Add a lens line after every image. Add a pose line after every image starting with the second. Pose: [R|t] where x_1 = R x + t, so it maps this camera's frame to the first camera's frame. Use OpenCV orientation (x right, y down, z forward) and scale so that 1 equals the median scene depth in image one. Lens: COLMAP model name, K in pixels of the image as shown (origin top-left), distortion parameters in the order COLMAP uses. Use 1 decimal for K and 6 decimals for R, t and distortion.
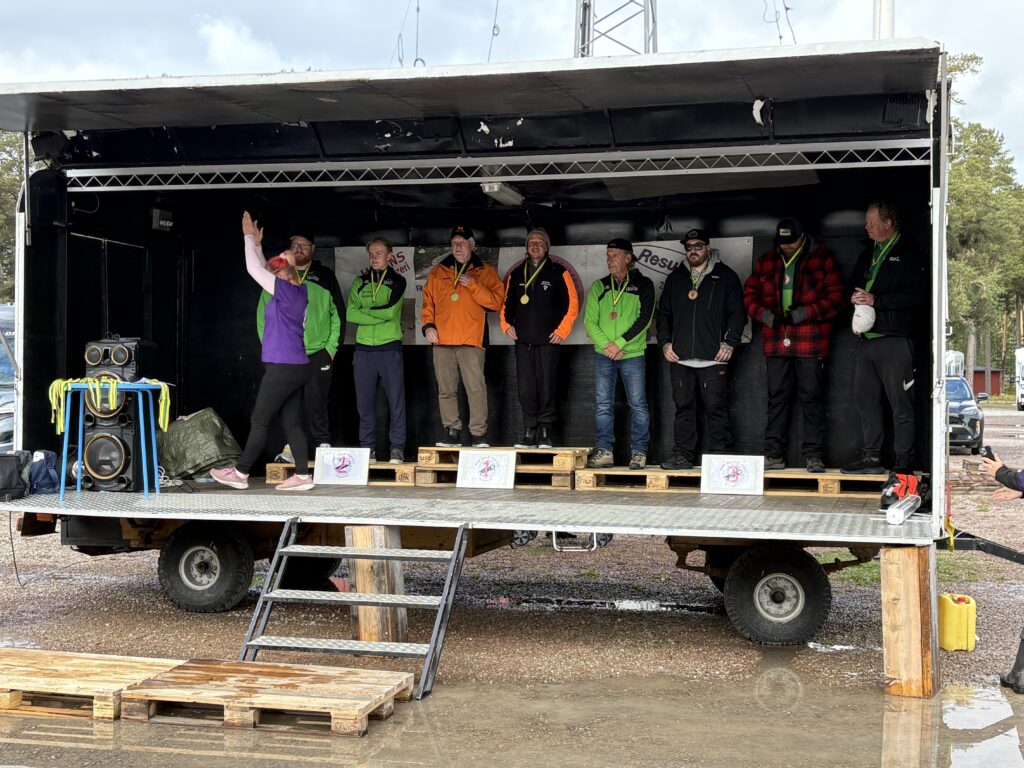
lens RADIAL K [[1516.2, 0, 512.5], [0, 1516.2, 385.6], [0, 0, 1]] dist [-0.034496, 0.000000]
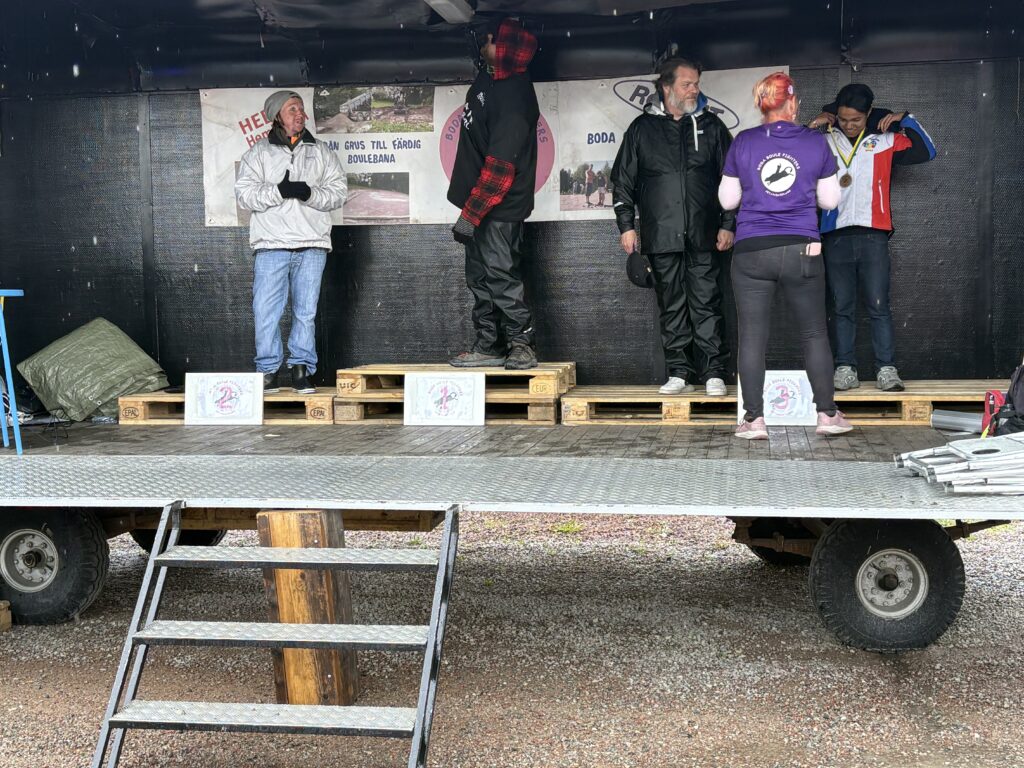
lens RADIAL K [[1530.5, 0, 512.7], [0, 1530.5, 408.2], [0, 0, 1]] dist [0.019116, 0.000000]
pose [[0.994482, -0.032041, 0.099890, -0.054585], [0.022431, 0.995140, 0.095881, -0.008912], [-0.102477, -0.093111, 0.990368, 0.290414]]
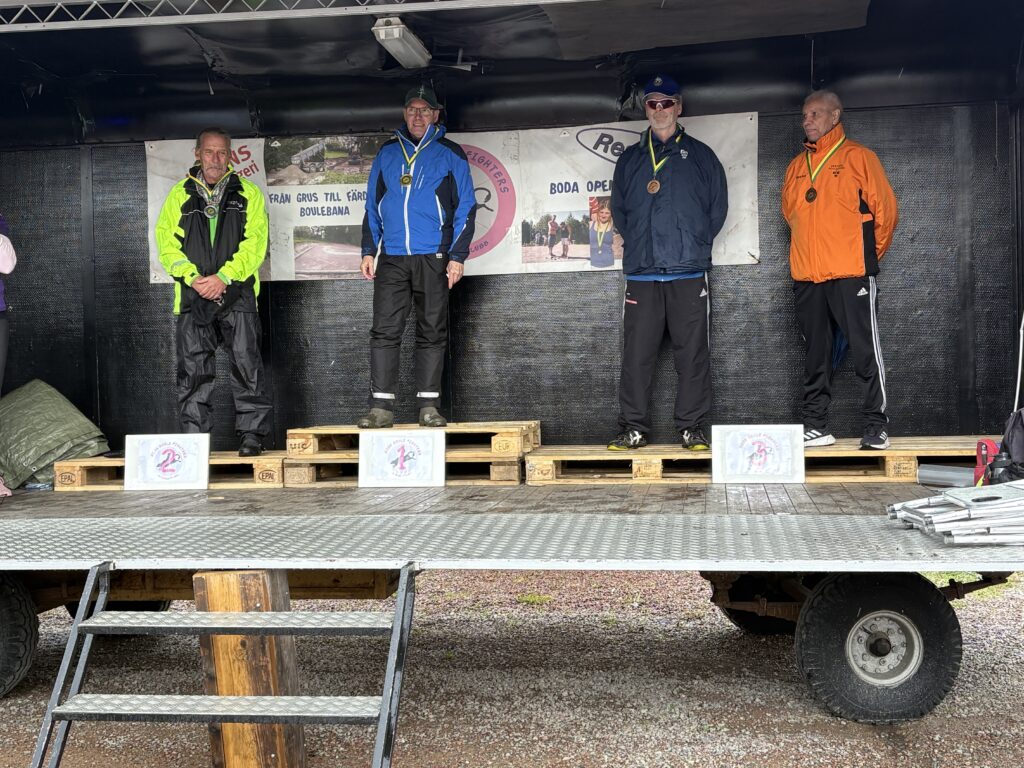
lens RADIAL K [[1530.5, 0, 508.2], [0, 1530.5, 386.4], [0, 0, 1]] dist [0.019116, 0.000000]
pose [[0.991788, -0.032074, 0.123808, -0.050330], [0.029074, 0.999240, 0.025968, 0.007150], [-0.124547, -0.022155, 0.991966, 0.330879]]
